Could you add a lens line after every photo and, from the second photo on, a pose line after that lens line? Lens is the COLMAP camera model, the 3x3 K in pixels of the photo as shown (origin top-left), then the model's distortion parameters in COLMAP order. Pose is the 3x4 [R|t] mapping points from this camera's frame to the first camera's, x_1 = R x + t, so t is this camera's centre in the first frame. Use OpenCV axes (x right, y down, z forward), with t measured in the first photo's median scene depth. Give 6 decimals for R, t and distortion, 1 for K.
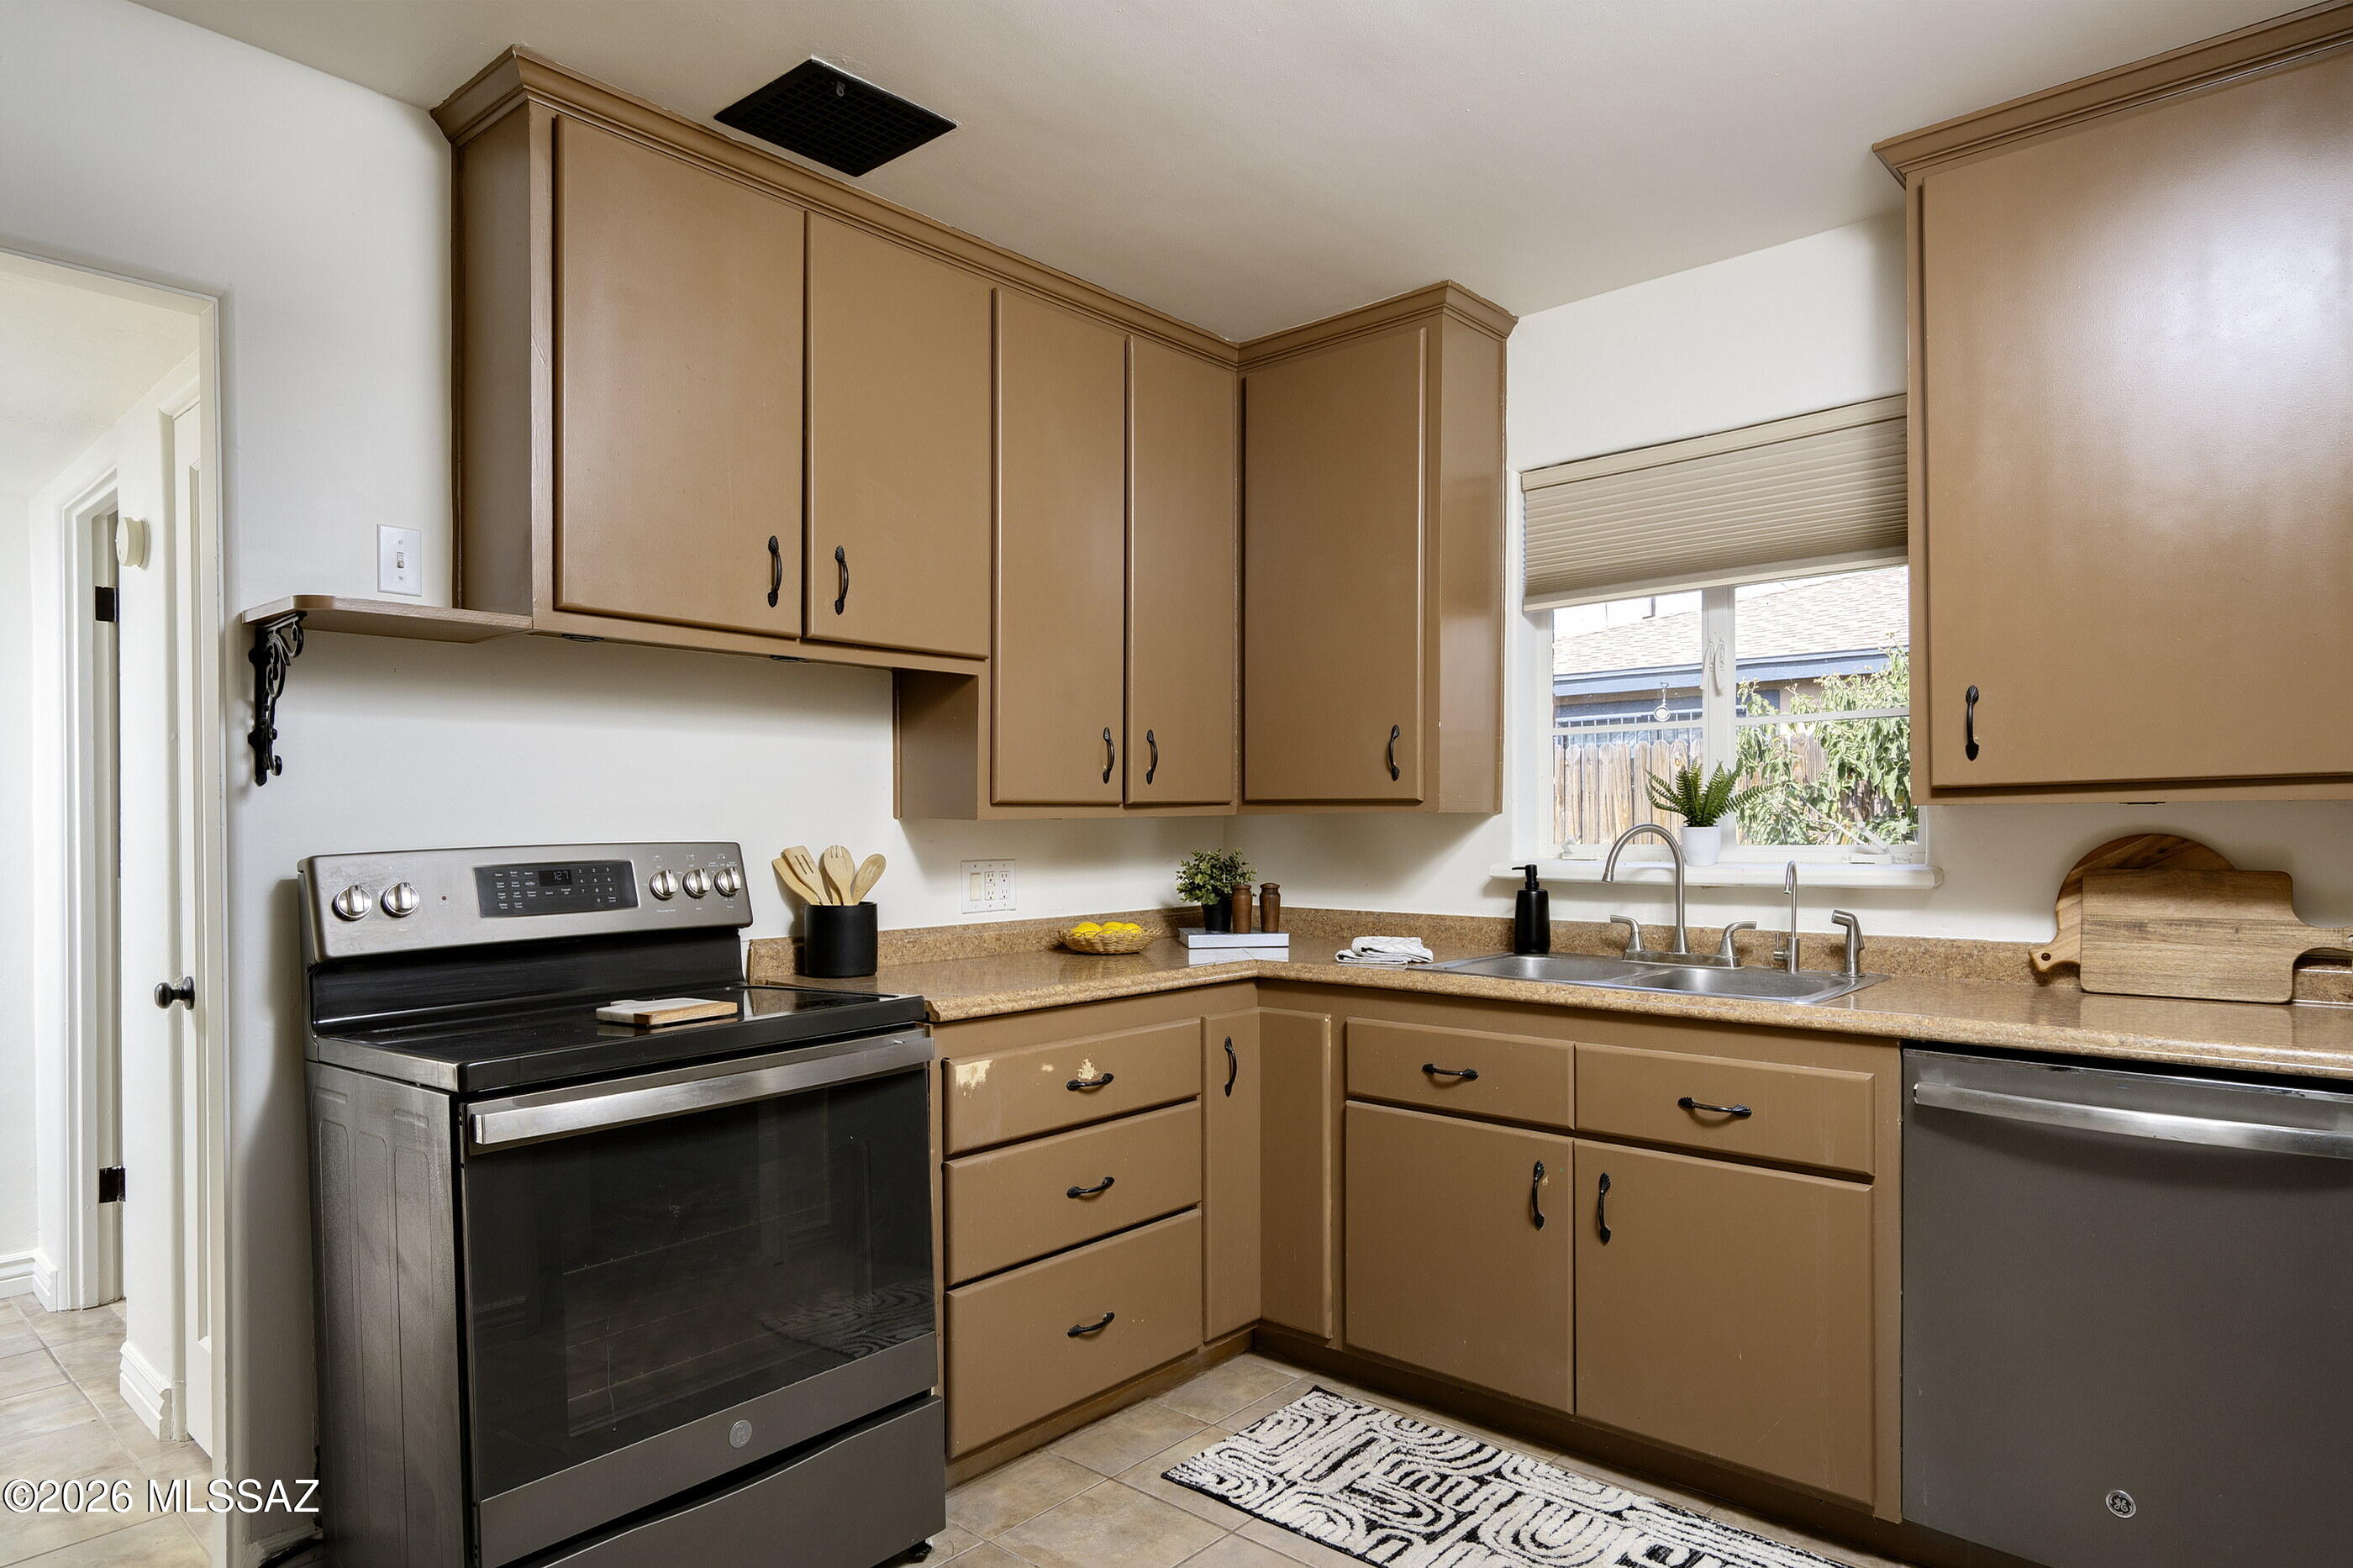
lens RADIAL K [[1403.6, 0, 1103.4], [0, 1403.6, 842.8], [0, 0, 1]] dist [0.008835, 0.001293]
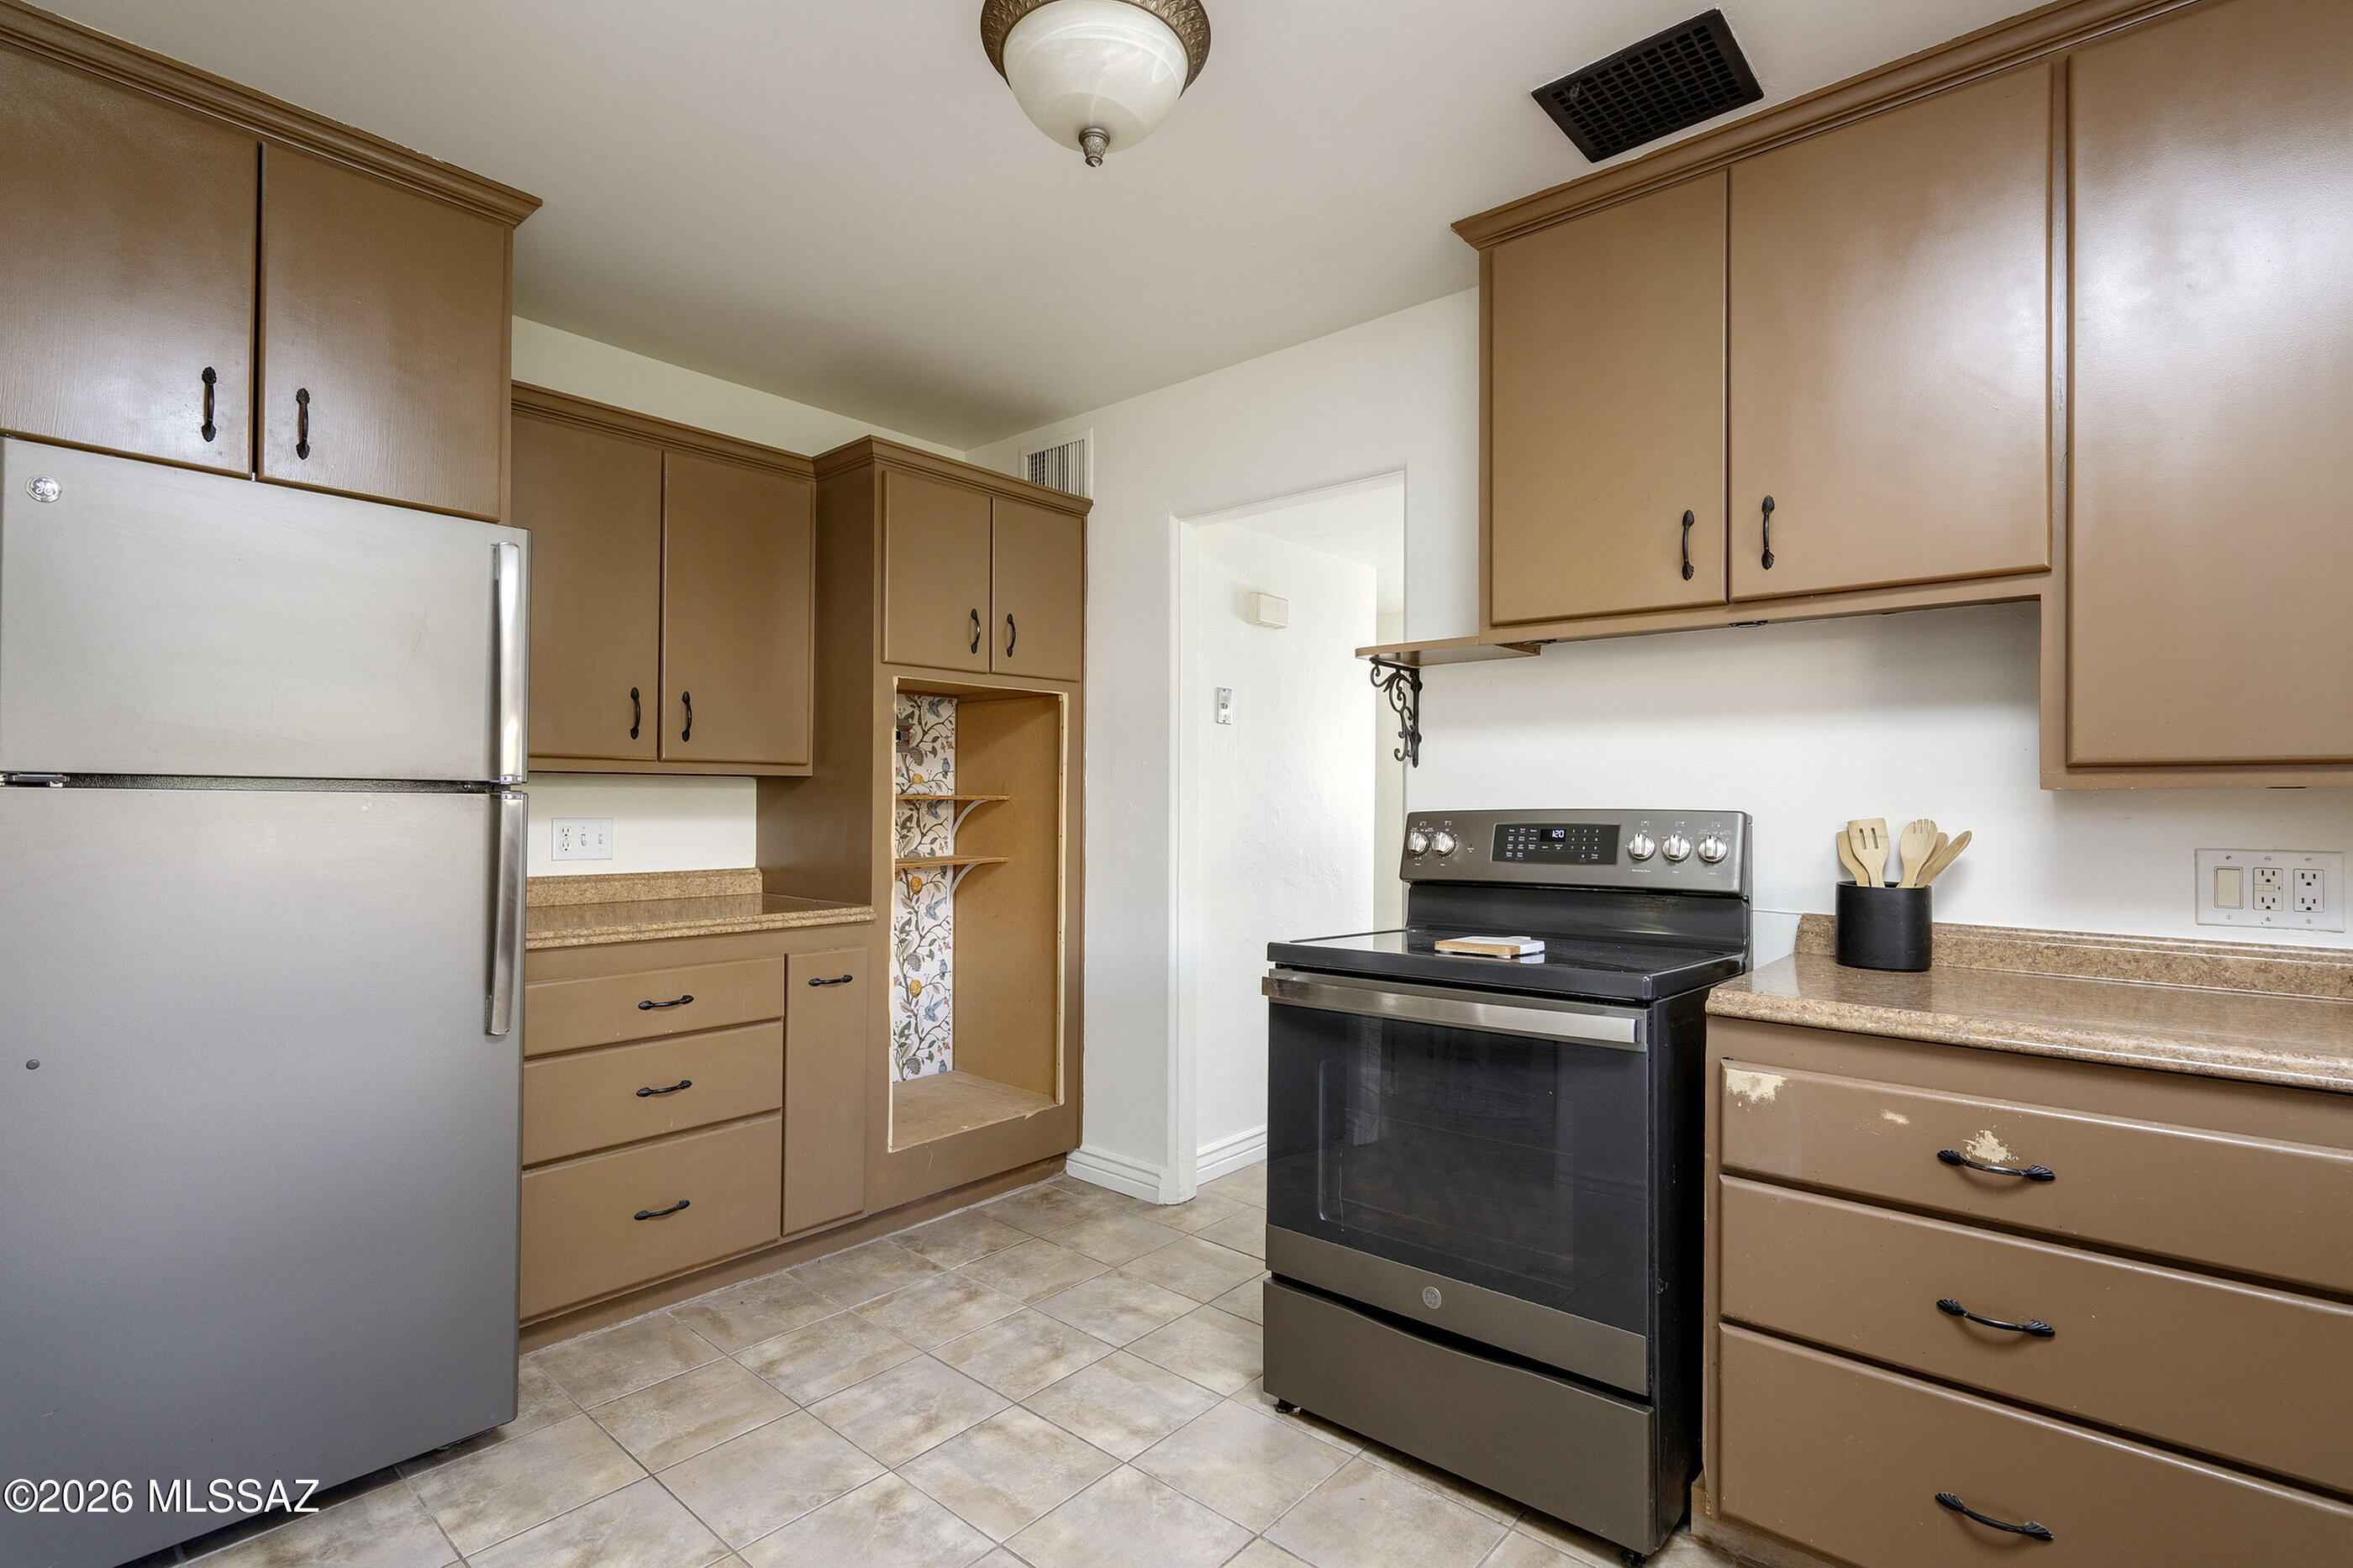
lens RADIAL K [[1097.4, 0, 1174.4], [0, 1097.4, 799.8], [0, 0, 1]] dist [0.001633, 0.000497]
pose [[0.034466, 0.007986, -0.999374, 0.549117], [-0.020753, 0.999758, 0.007273, -0.006571], [0.999190, 0.020490, 0.034623, 0.605819]]
